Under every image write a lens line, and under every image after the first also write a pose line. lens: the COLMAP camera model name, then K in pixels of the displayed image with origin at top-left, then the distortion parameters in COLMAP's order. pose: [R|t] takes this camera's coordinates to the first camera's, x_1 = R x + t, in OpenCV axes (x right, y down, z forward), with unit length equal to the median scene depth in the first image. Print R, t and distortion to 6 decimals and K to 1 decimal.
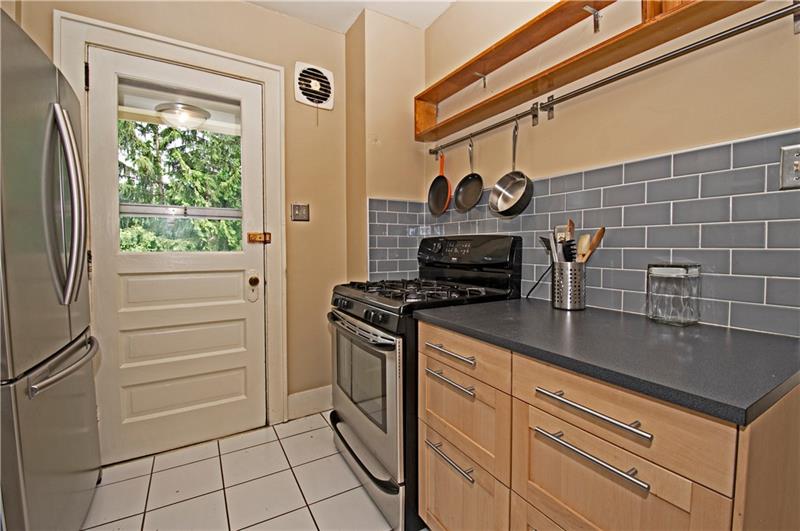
lens RADIAL K [[347.2, 0, 406.8], [0, 347.2, 257.3], [0, 0, 1]] dist [0.002167, -0.017609]
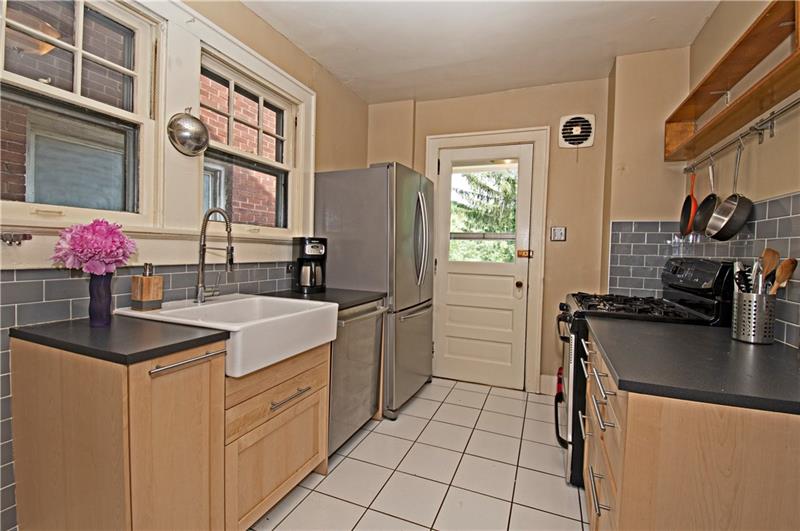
lens RADIAL K [[347.2, 0, 406.8], [0, 347.2, 257.3], [0, 0, 1]] dist [0.002167, -0.017609]
pose [[0.590153, 0.036265, -0.806477, 0.416779], [-0.052343, 0.998607, 0.006602, -0.026103], [0.805593, 0.038317, 0.591229, -0.208687]]
